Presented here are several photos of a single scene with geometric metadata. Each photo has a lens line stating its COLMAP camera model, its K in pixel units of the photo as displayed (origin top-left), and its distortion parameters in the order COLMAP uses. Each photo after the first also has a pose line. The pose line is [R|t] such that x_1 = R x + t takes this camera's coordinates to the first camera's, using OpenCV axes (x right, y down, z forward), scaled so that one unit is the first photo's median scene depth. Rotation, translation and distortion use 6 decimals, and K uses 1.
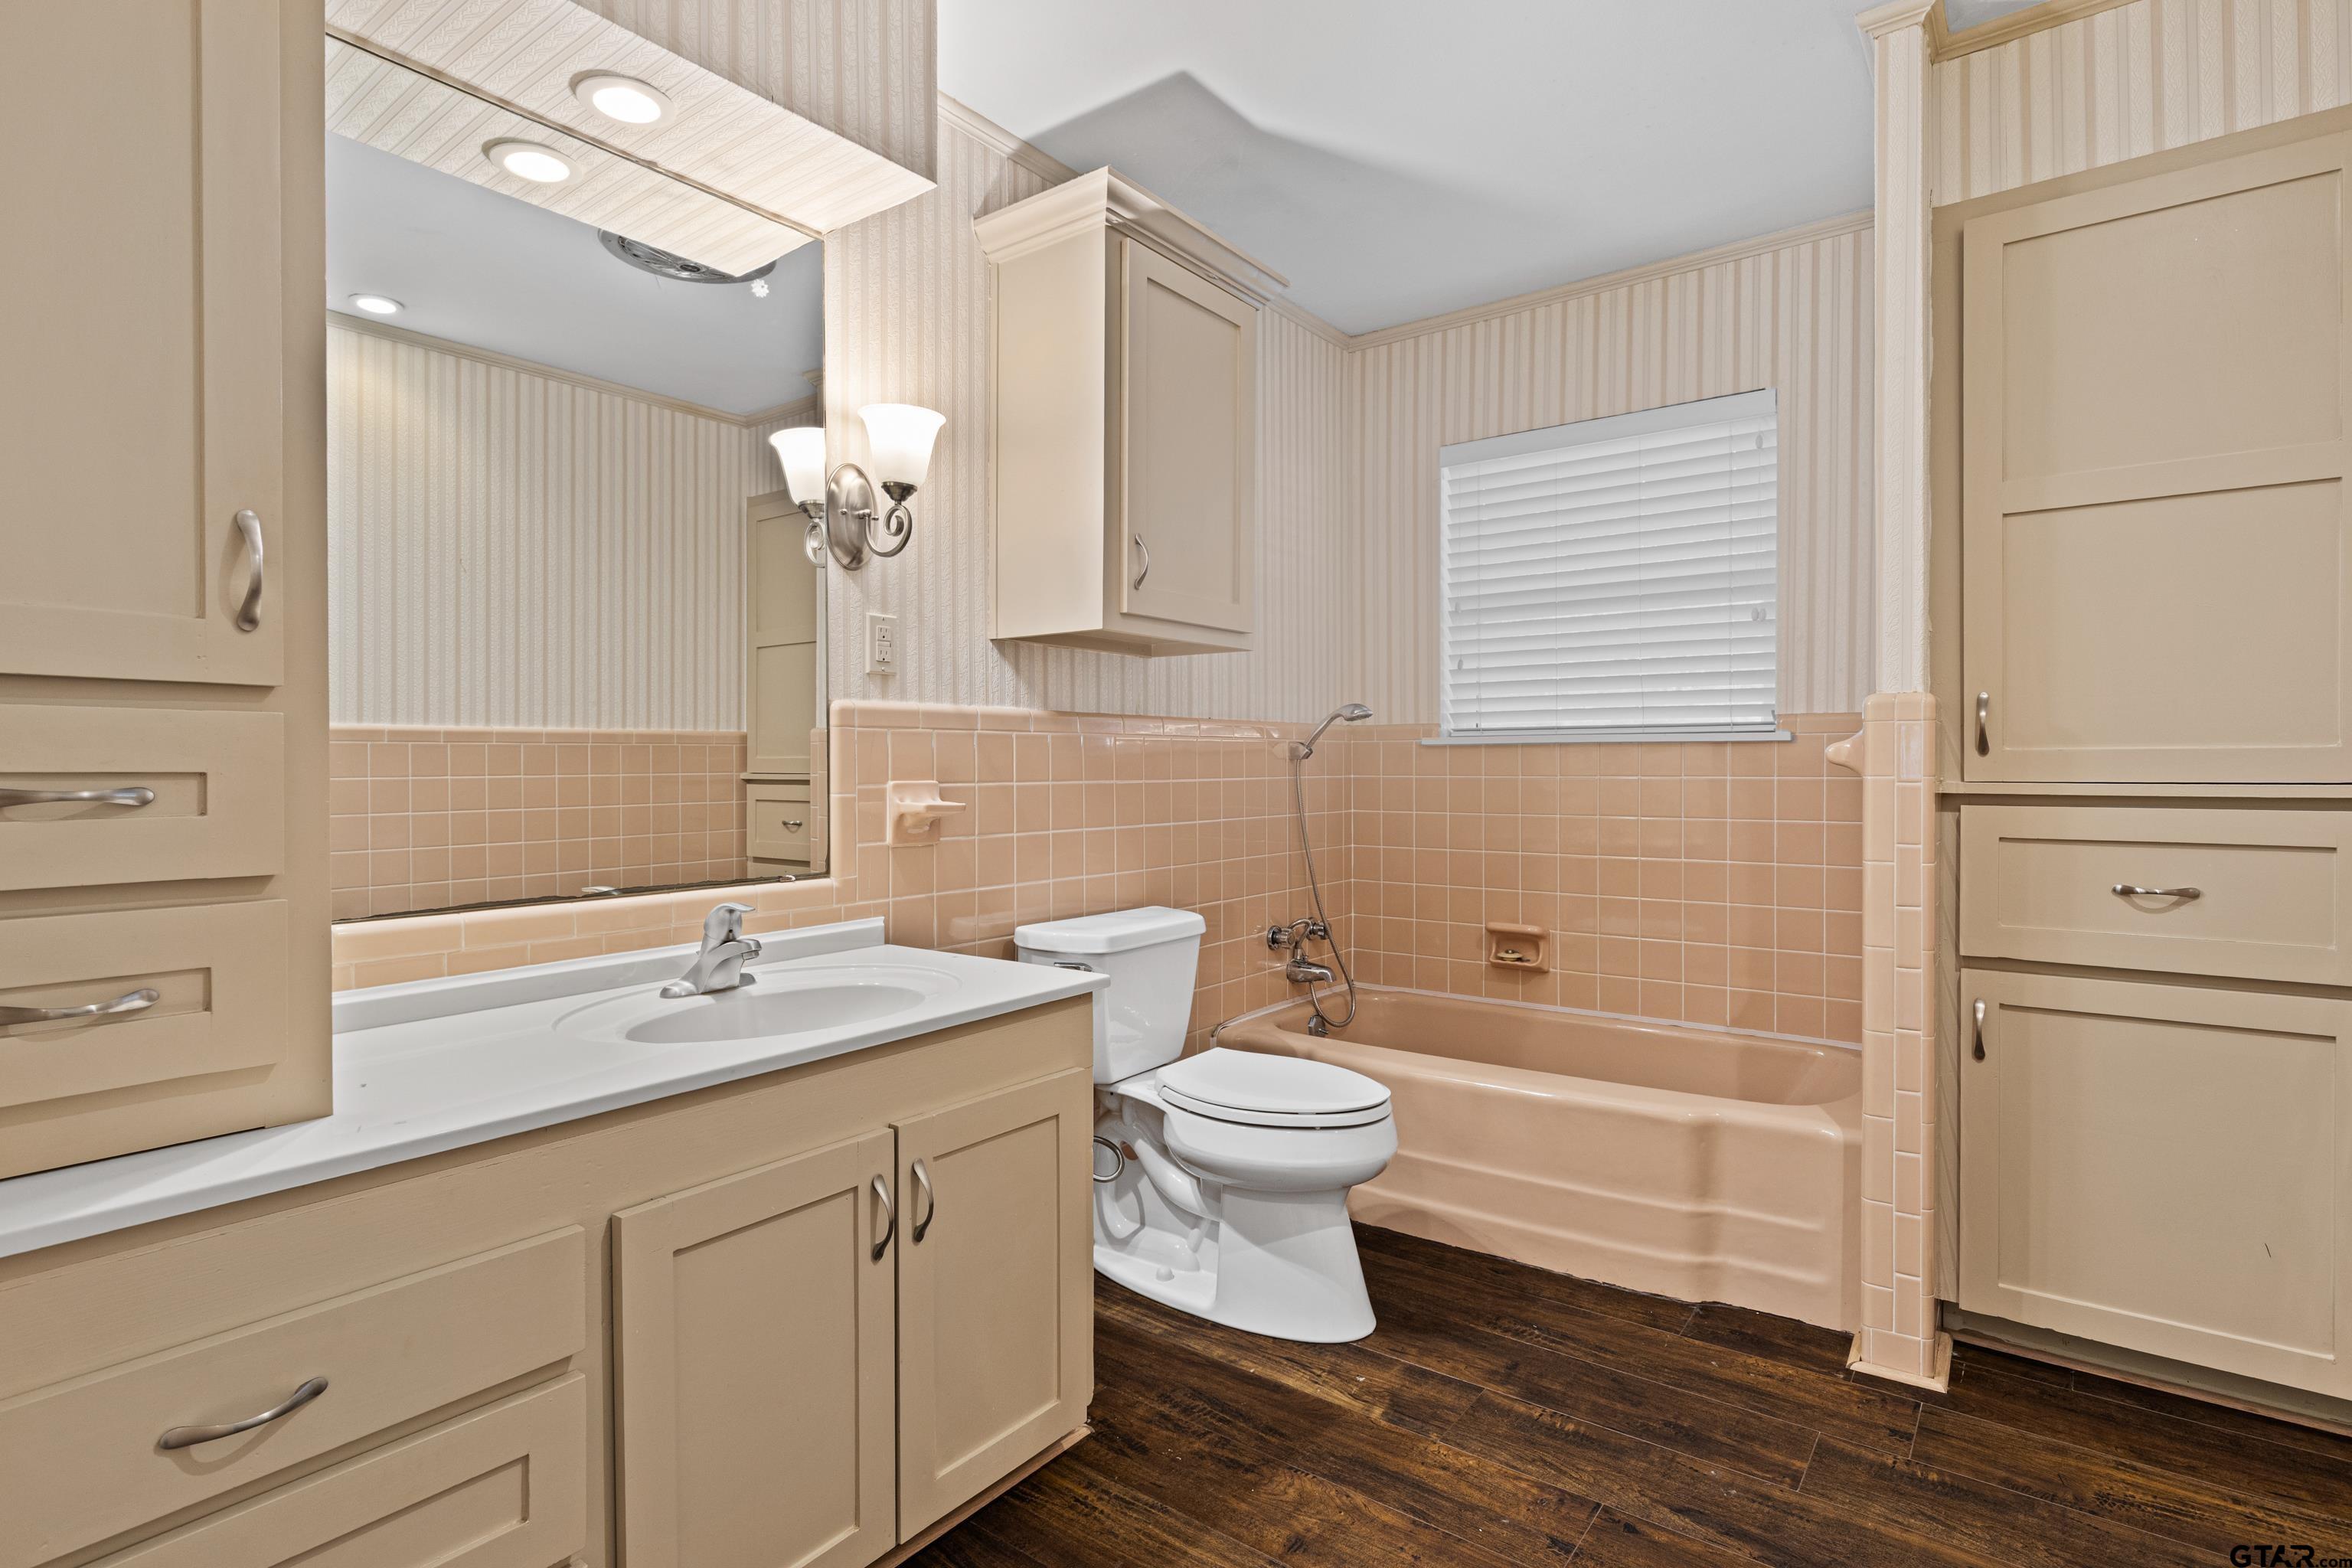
lens RADIAL K [[1151.4, 0, 1176.0], [0, 1151.4, 784.0], [0, 0, 1]] dist [0.001010, -0.000293]
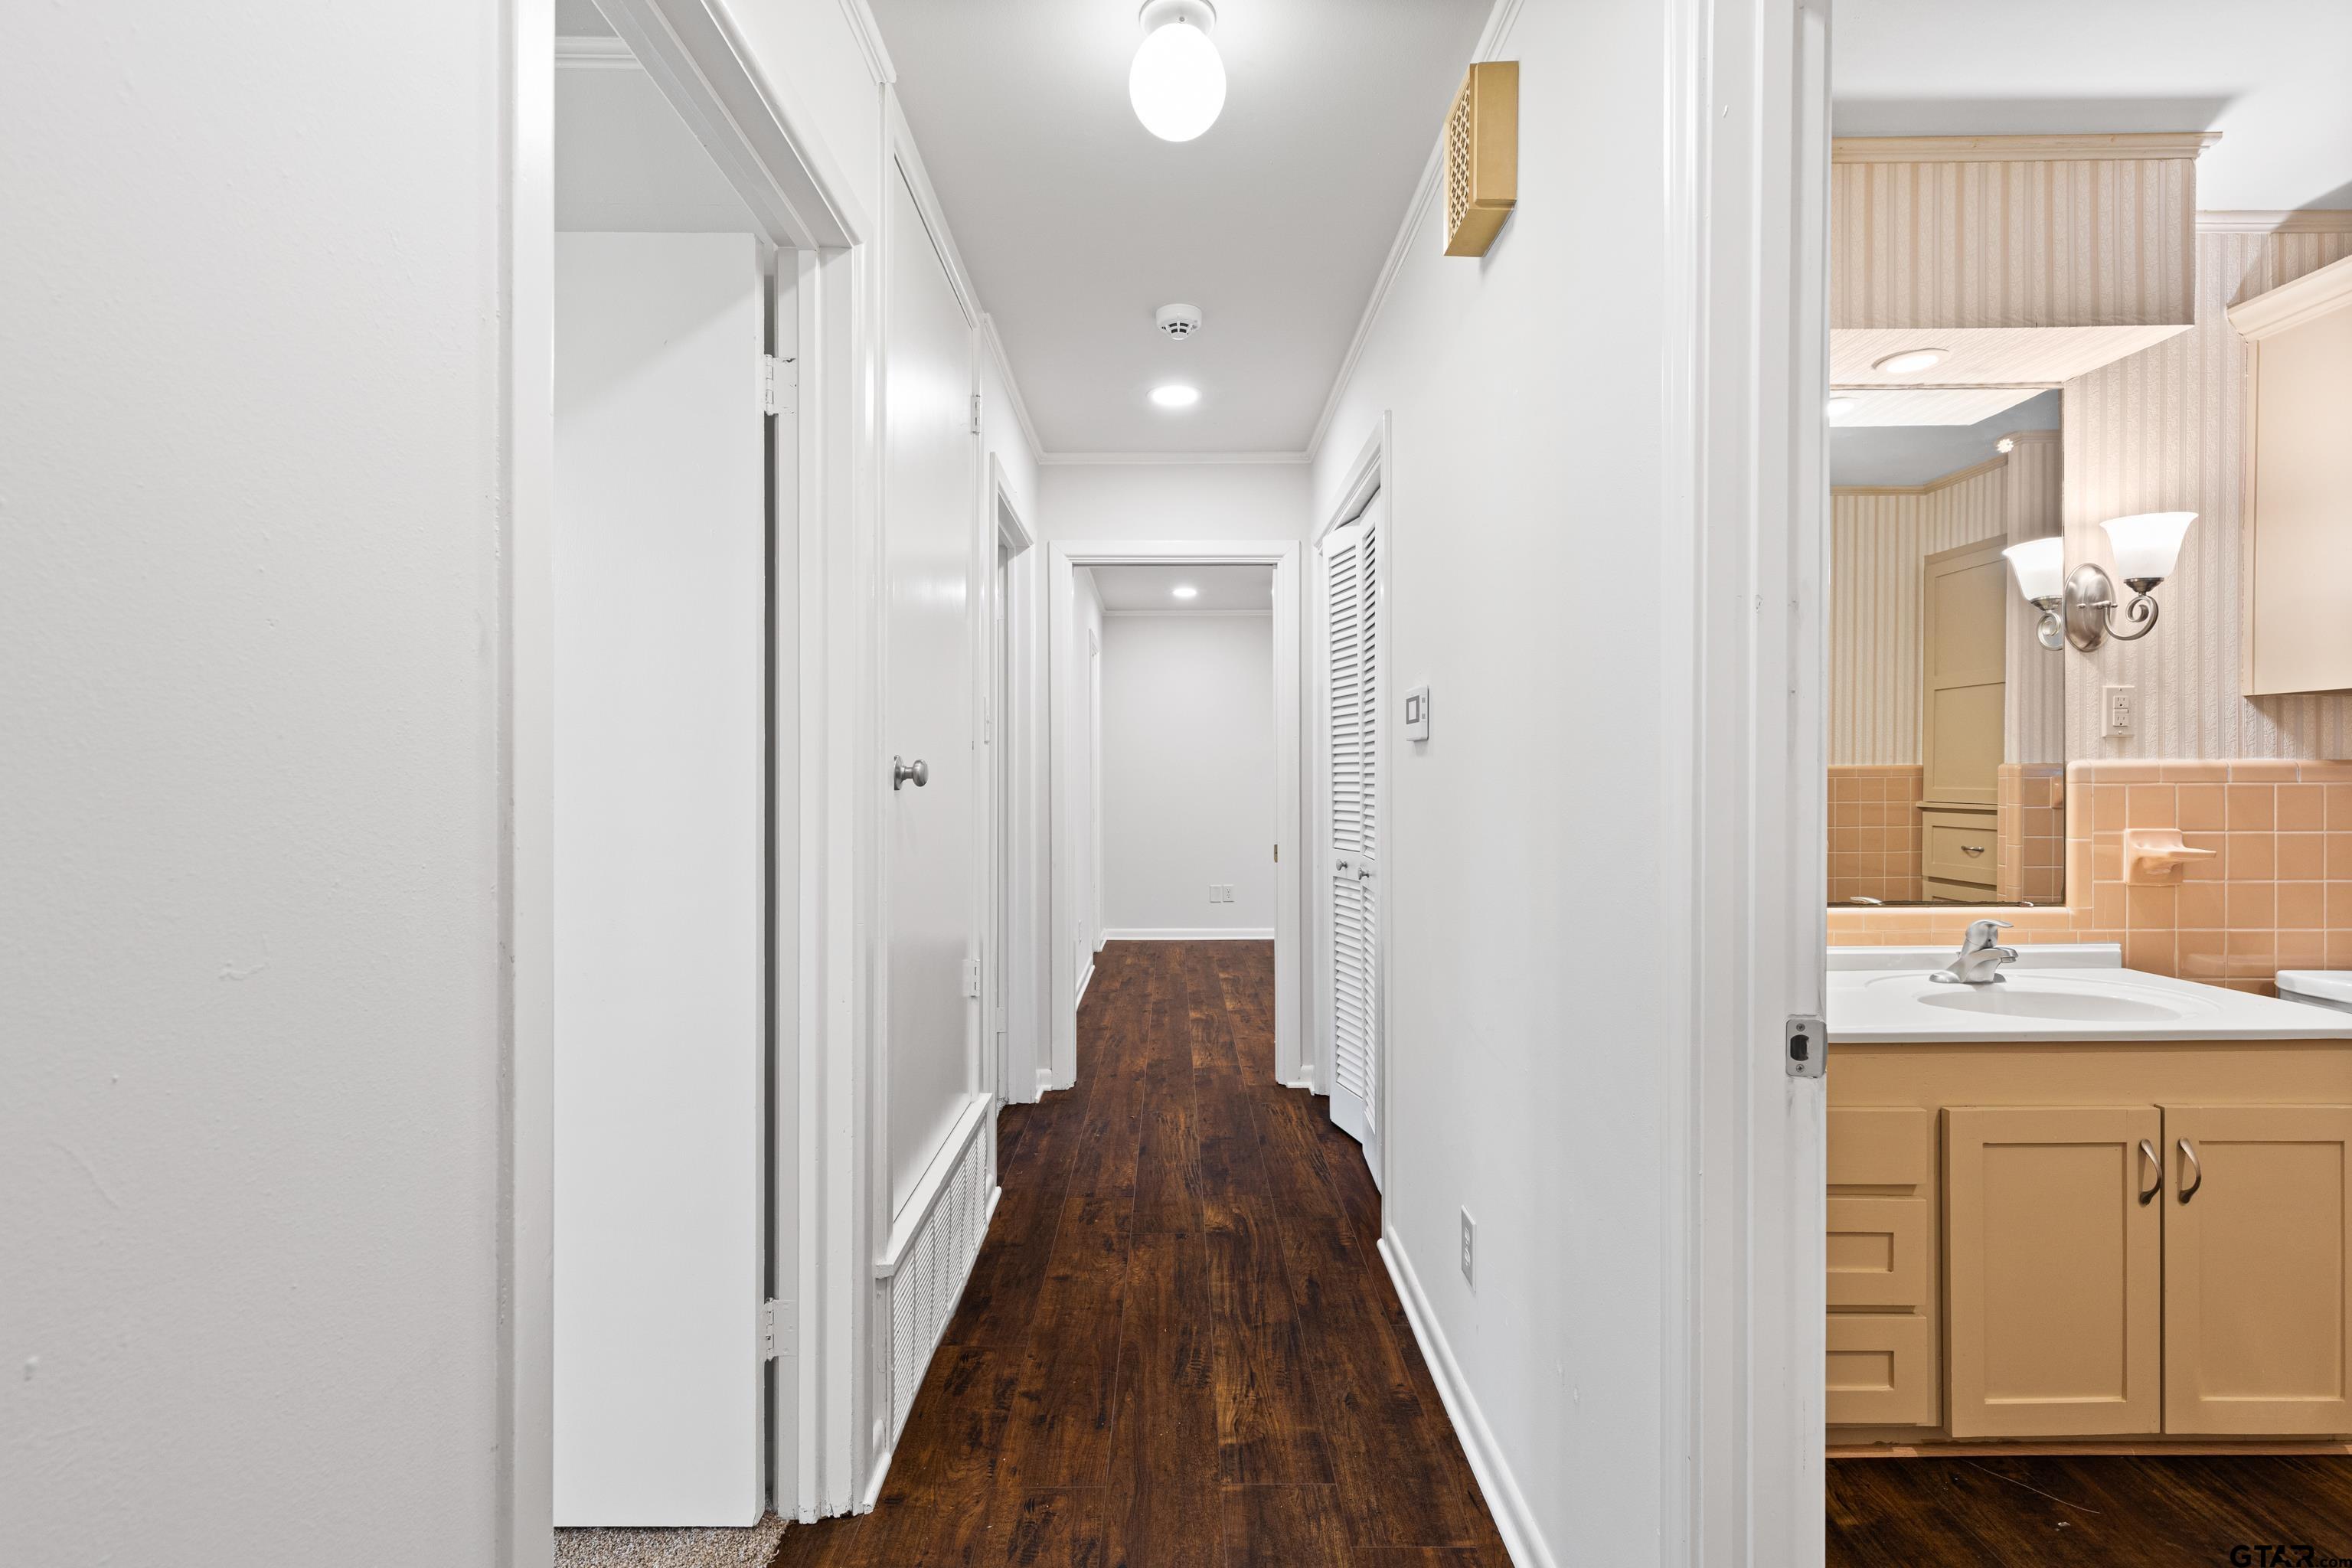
lens RADIAL K [[1077.7, 0, 1180.0], [0, 1077.7, 777.6], [0, 0, 1]] dist [0.005308, -0.000652]
pose [[0.615687, 0.003958, -0.787981, 0.024339], [-0.012248, 0.999915, -0.004548, -0.037996], [0.787895, 0.012451, 0.615683, -0.438014]]
